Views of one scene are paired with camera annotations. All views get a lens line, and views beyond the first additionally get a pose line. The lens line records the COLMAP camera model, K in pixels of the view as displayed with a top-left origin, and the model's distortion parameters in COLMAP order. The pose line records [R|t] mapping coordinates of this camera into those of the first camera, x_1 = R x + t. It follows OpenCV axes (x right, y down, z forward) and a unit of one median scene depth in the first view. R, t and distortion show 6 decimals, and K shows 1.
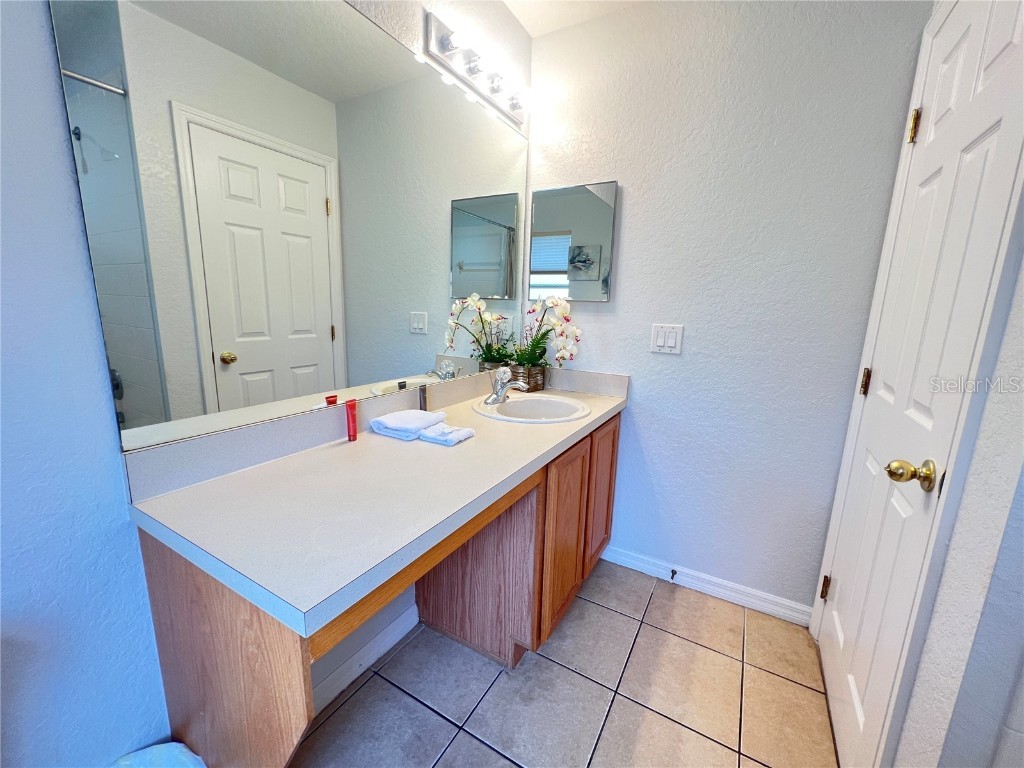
lens RADIAL K [[411.0, 0, 514.5], [0, 411.0, 382.6], [0, 0, 1]] dist [-0.006411, 0.000033]
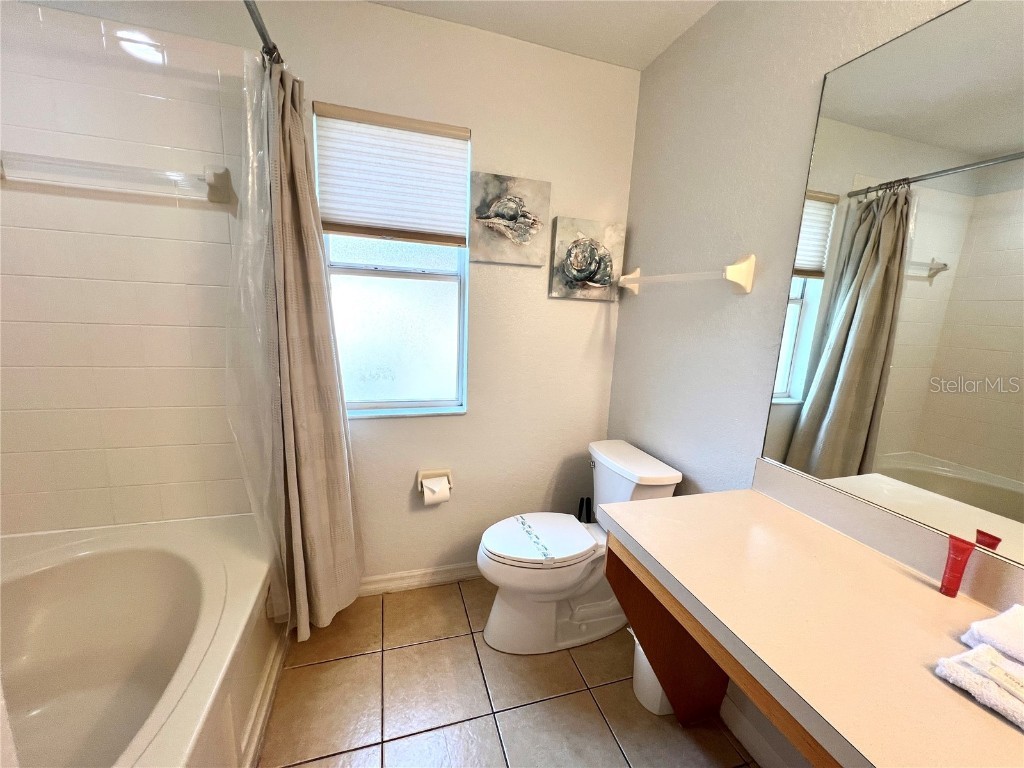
lens RADIAL K [[411.0, 0, 511.2], [0, 411.0, 386.3], [0, 0, 1]] dist [-0.006411, 0.000033]
pose [[0.675507, -0.137719, 0.724379, -0.146395], [0.115545, 0.990037, 0.080477, -0.161083], [-0.728245, 0.029336, 0.684689, 0.722691]]
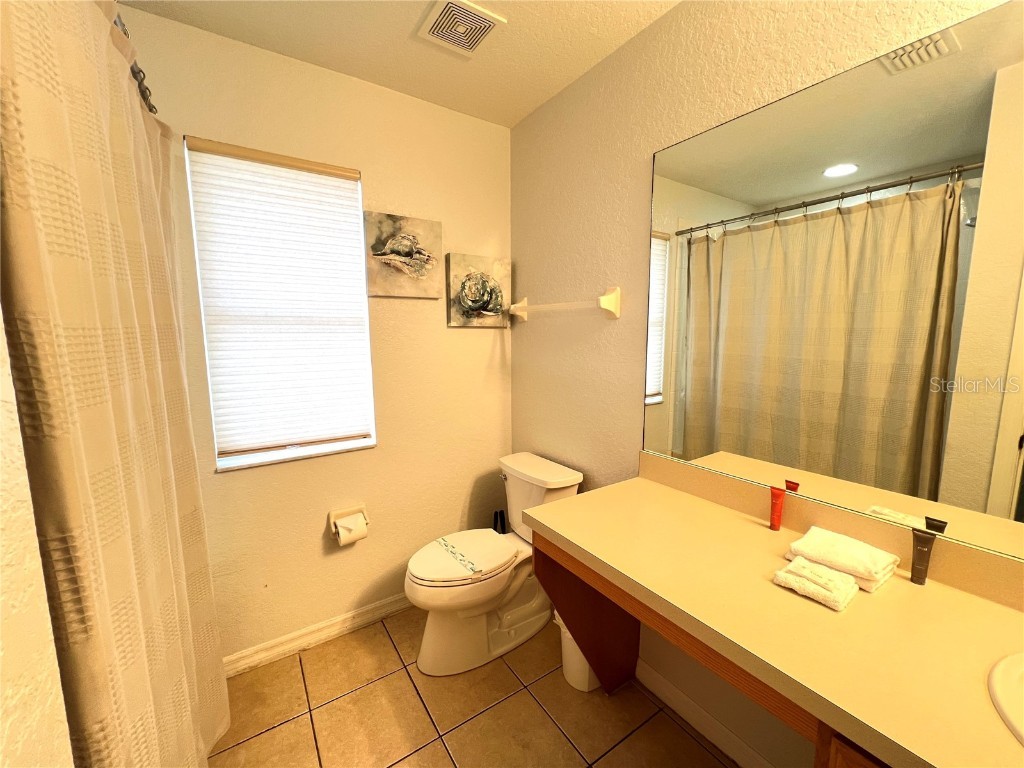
lens RADIAL K [[411.0, 0, 510.9], [0, 411.0, 385.9], [0, 0, 1]] dist [-0.006411, 0.000033]
pose [[0.439755, -0.150346, 0.885444, -0.180120], [0.190100, 0.979133, 0.071841, -0.169339], [-0.877768, 0.136731, 0.459159, 0.723096]]
